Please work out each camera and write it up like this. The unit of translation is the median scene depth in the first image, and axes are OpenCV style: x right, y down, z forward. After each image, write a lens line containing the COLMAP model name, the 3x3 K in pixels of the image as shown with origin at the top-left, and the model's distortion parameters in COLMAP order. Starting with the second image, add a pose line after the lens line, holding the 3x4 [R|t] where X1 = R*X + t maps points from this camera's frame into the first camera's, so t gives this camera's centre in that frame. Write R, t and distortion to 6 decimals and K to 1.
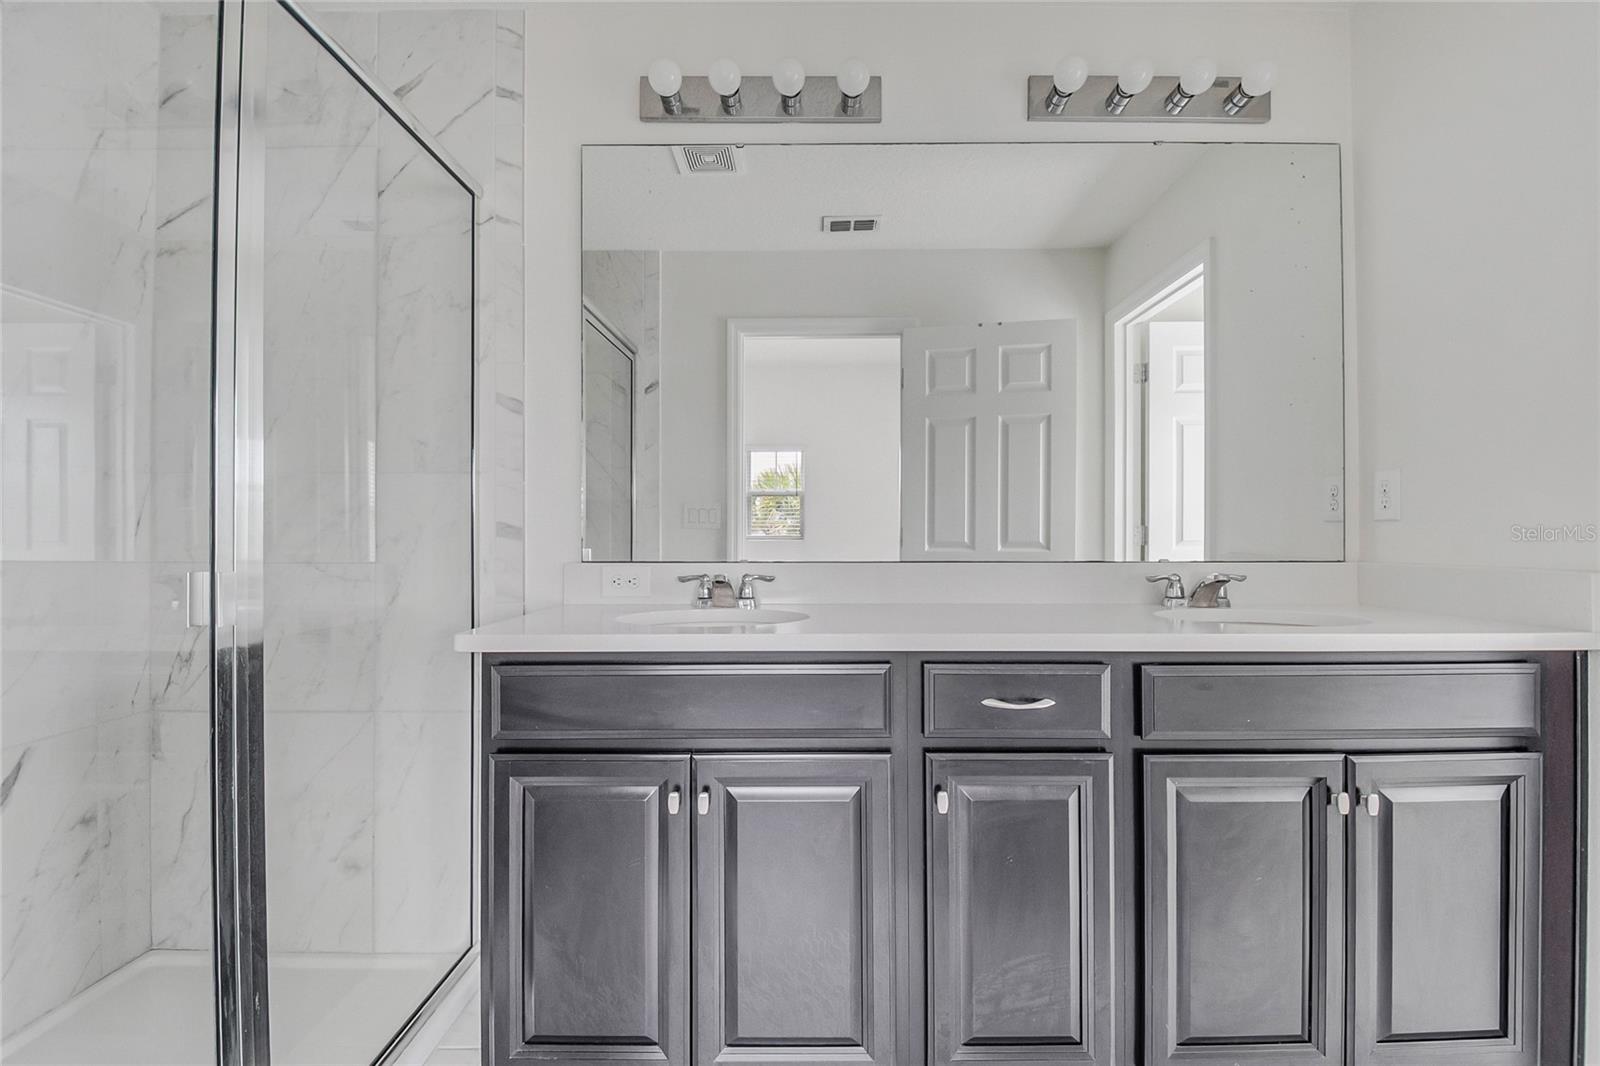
lens RADIAL K [[706.5, 0, 804.1], [0, 706.5, 546.8], [0, 0, 1]] dist [0.009565, -0.016568]
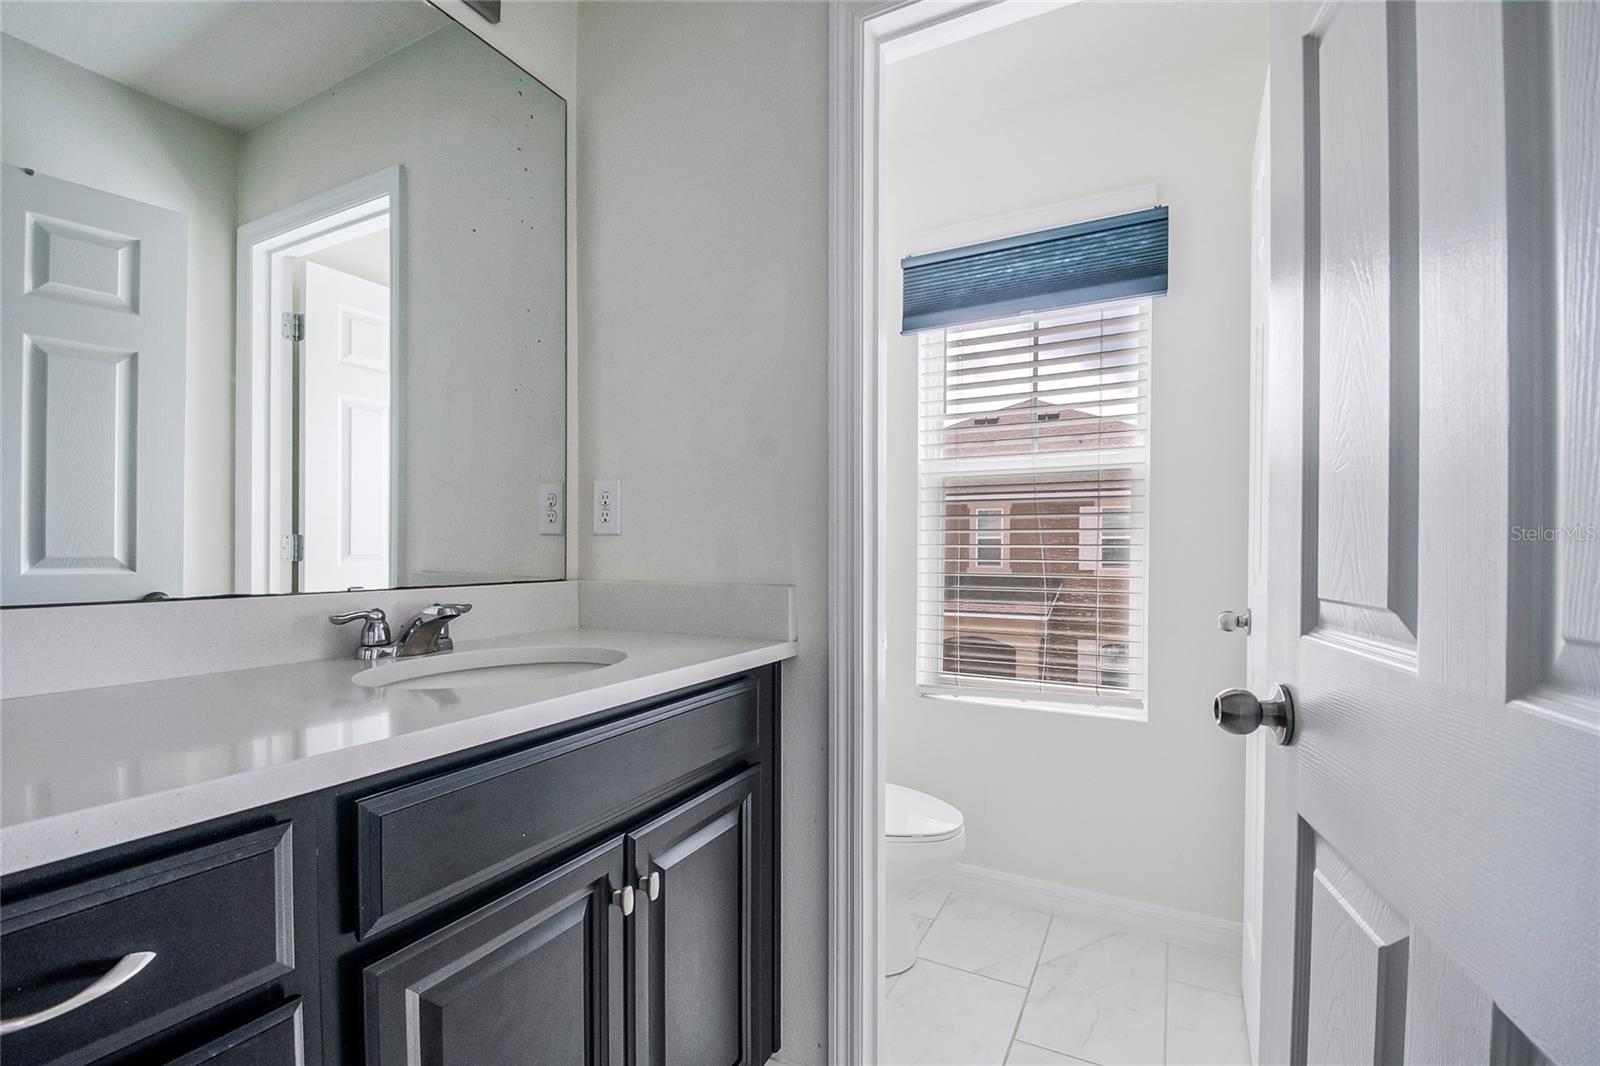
lens RADIAL K [[706.5, 0, 804.1], [0, 706.5, 546.8], [0, 0, 1]] dist [0.009565, -0.016568]
pose [[0.457711, 0.002567, 0.889097, 0.117398], [0.009013, 0.999931, -0.007527, -0.011510], [-0.889055, 0.011459, 0.457657, 0.338071]]
